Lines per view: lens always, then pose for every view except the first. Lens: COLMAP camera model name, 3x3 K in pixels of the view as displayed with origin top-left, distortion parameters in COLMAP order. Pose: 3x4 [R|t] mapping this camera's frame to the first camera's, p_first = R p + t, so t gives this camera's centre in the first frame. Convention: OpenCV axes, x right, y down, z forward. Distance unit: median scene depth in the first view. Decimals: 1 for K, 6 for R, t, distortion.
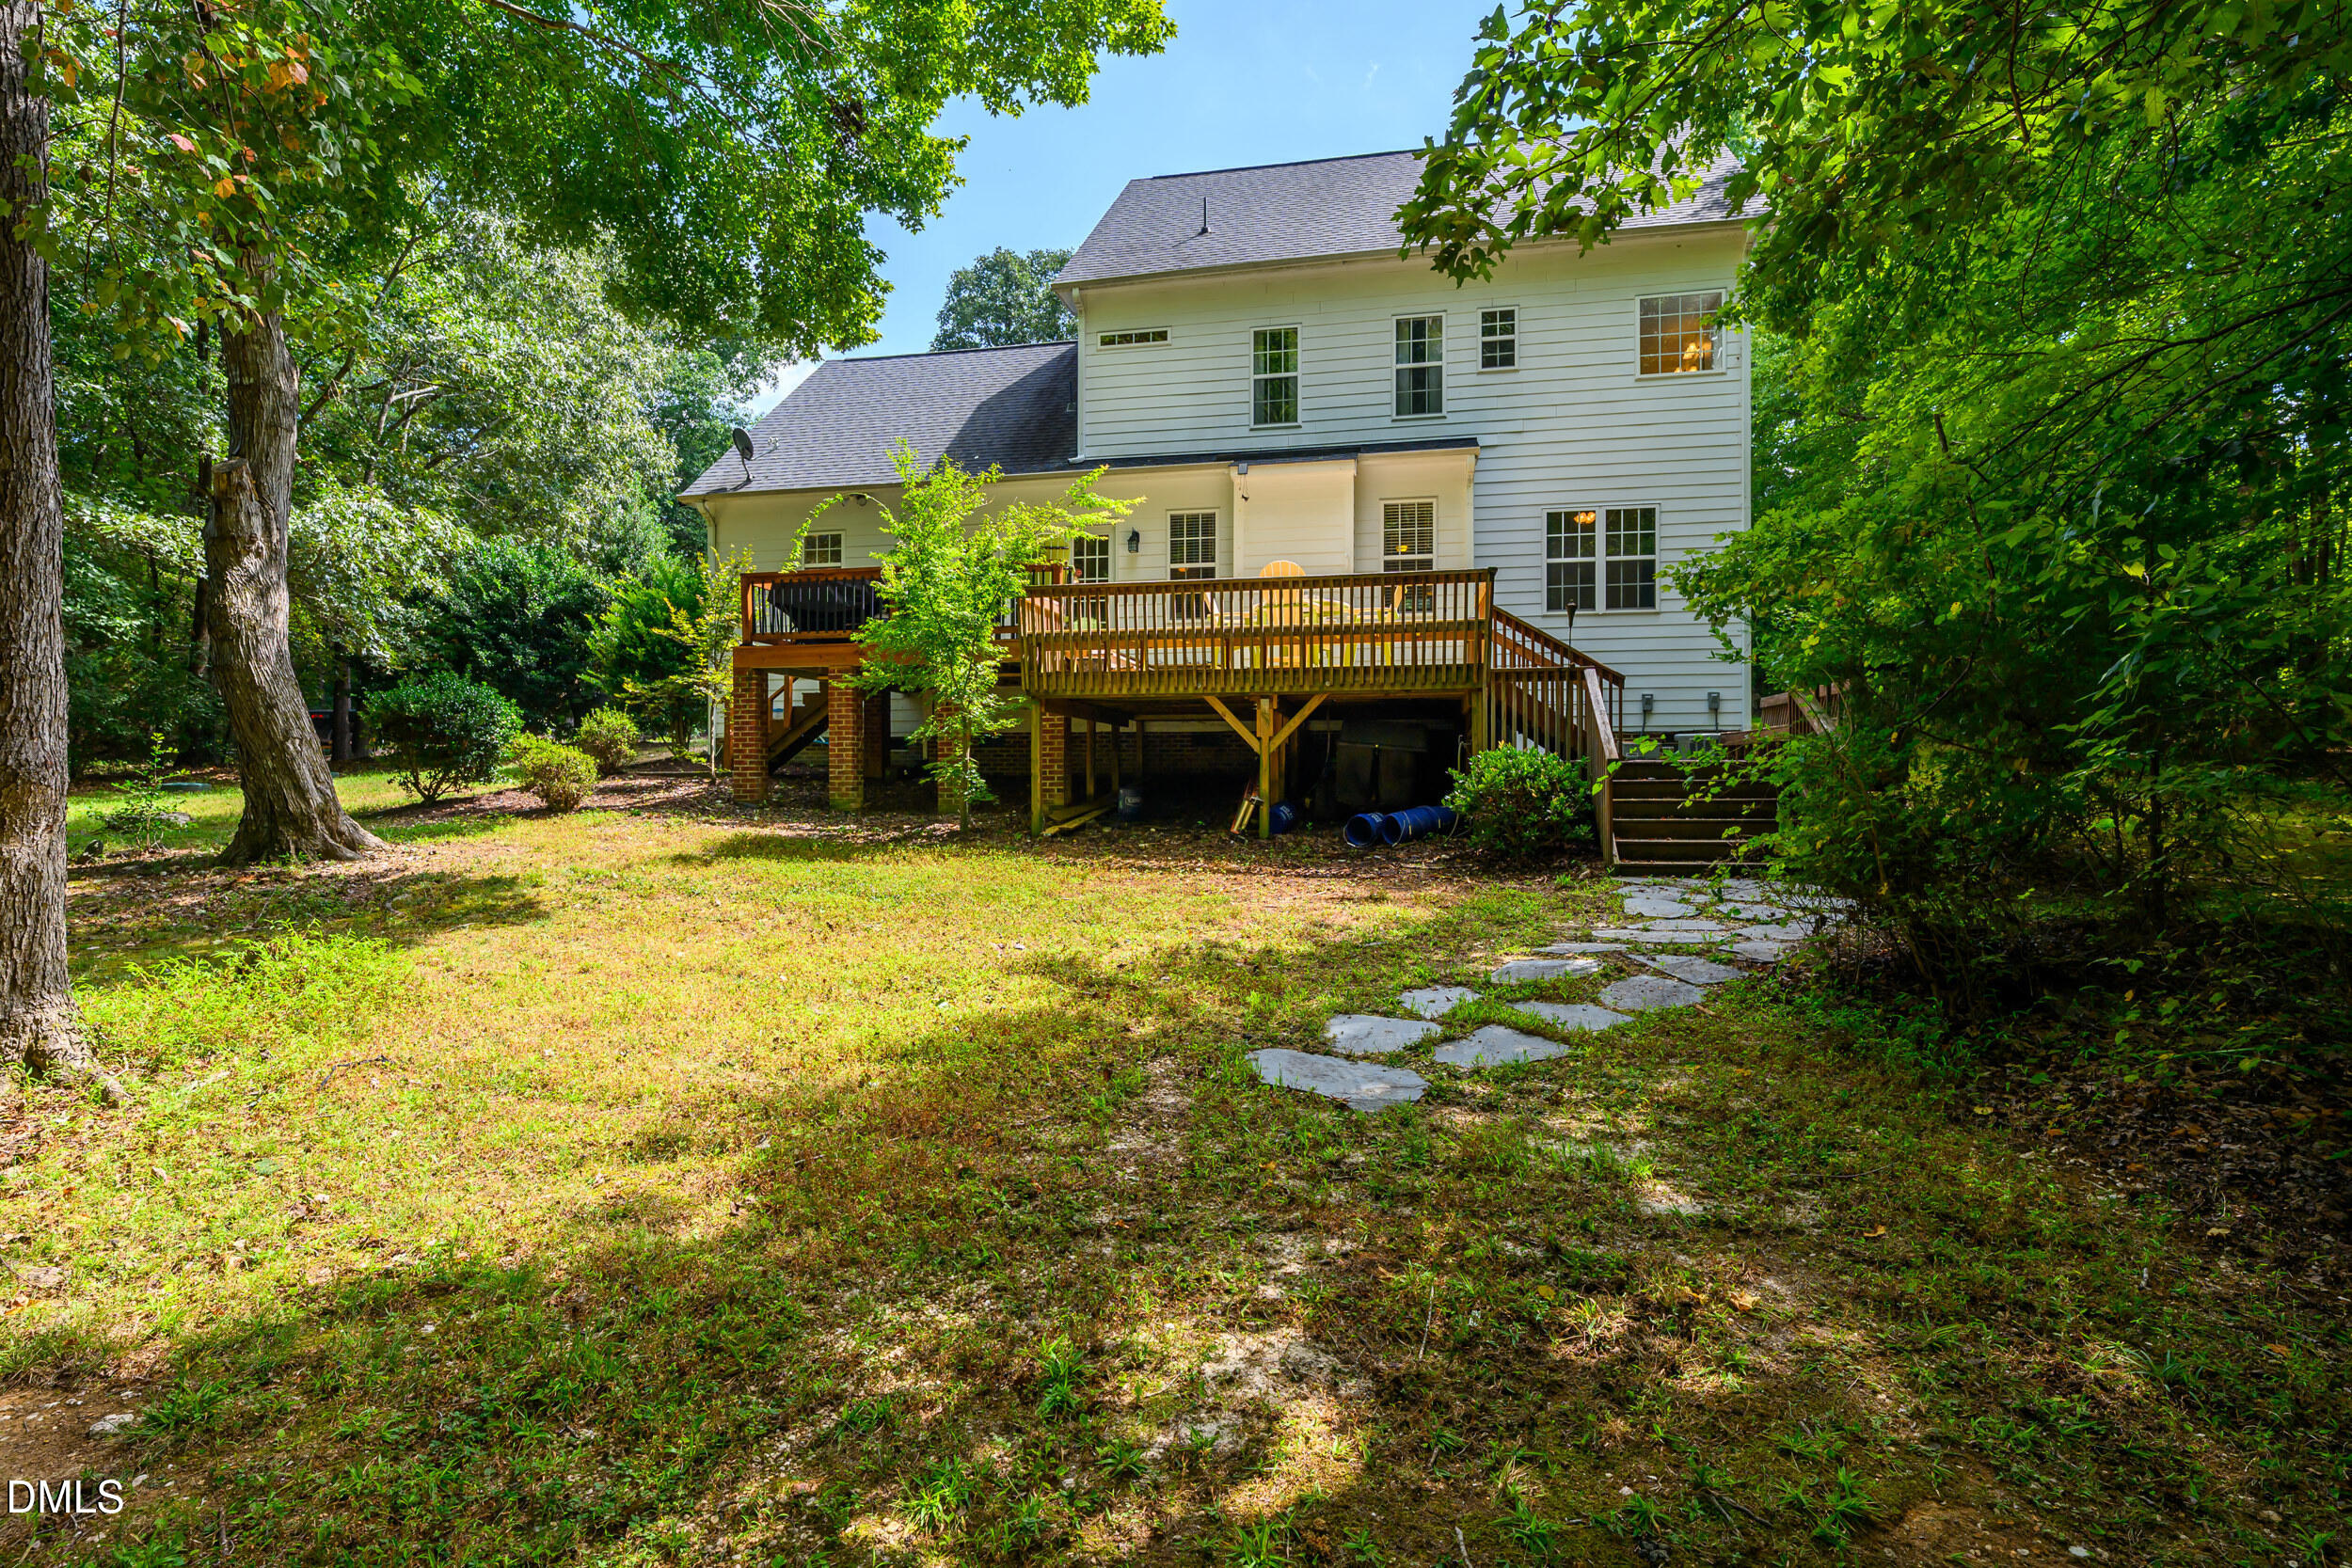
lens RADIAL K [[1180.1, 0, 1174.0], [0, 1180.1, 782.2], [0, 0, 1]] dist [-0.004926, 0.000963]
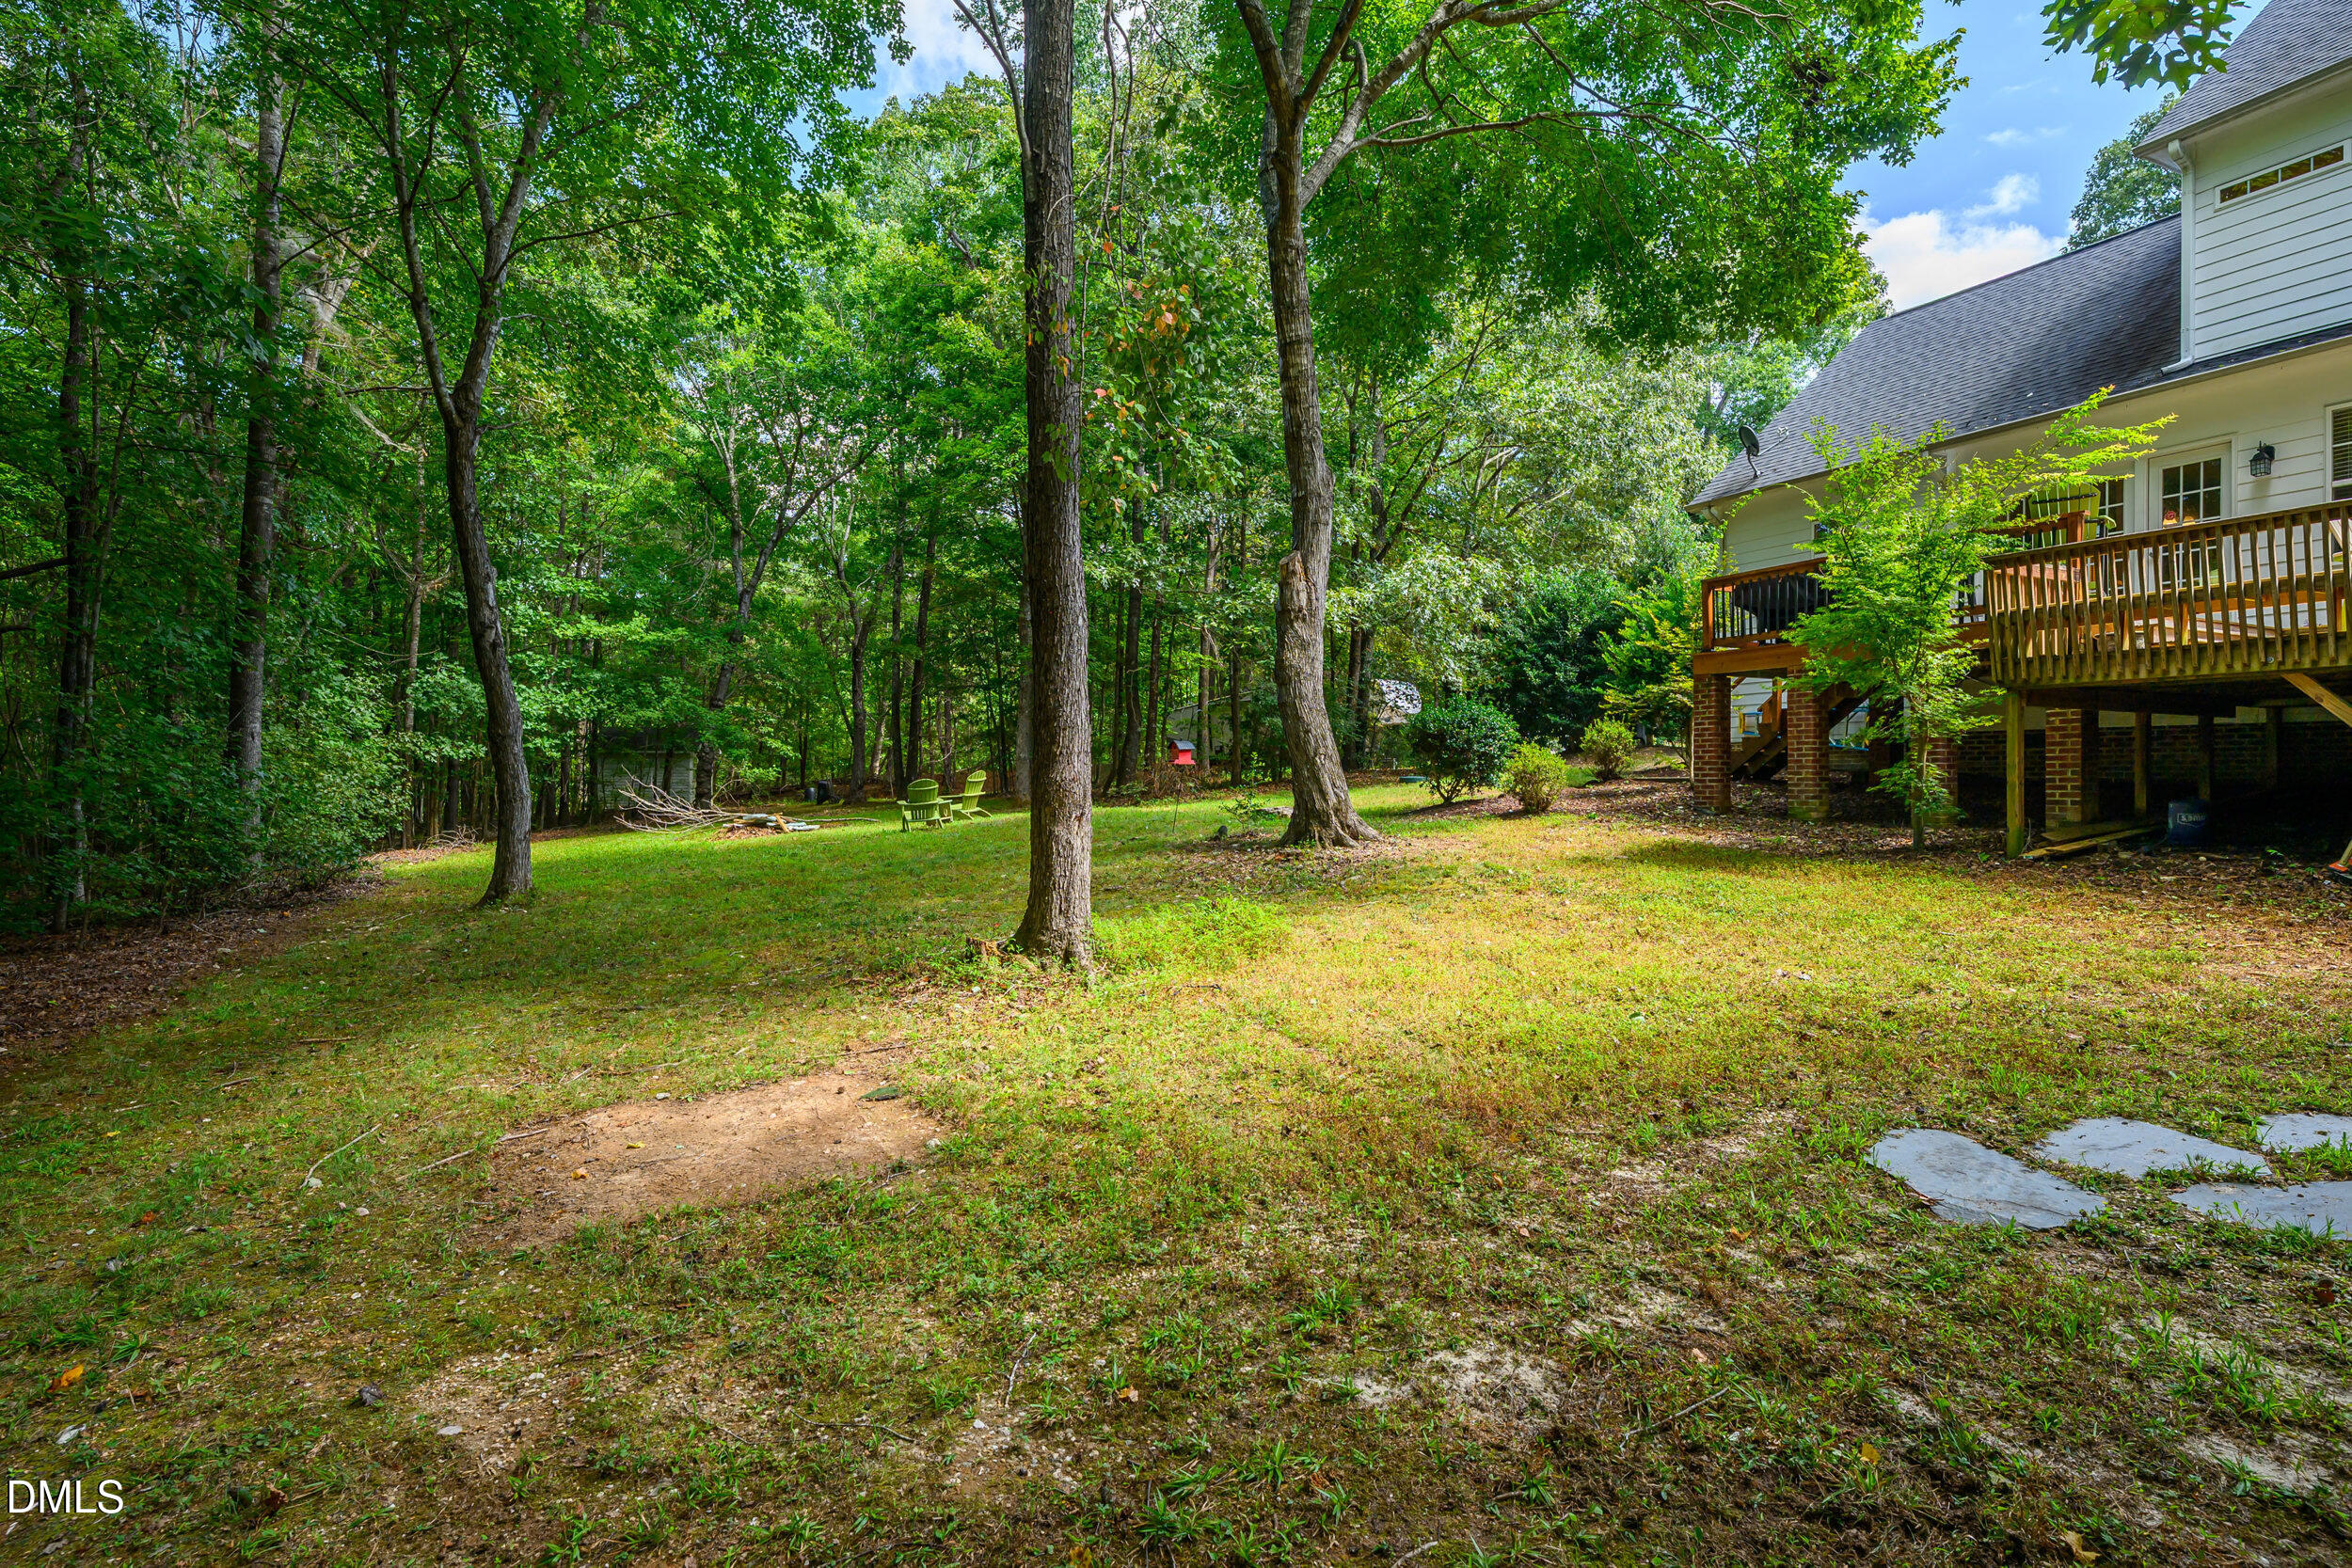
lens RADIAL K [[1180.1, 0, 1169.0], [0, 1180.1, 784.1], [0, 0, 1]] dist [-0.004926, 0.000963]
pose [[0.608820, 0.005286, -0.793291, 0.173043], [-0.003806, 0.999986, 0.003742, -0.006394], [0.793299, 0.000741, 0.608831, 0.034864]]
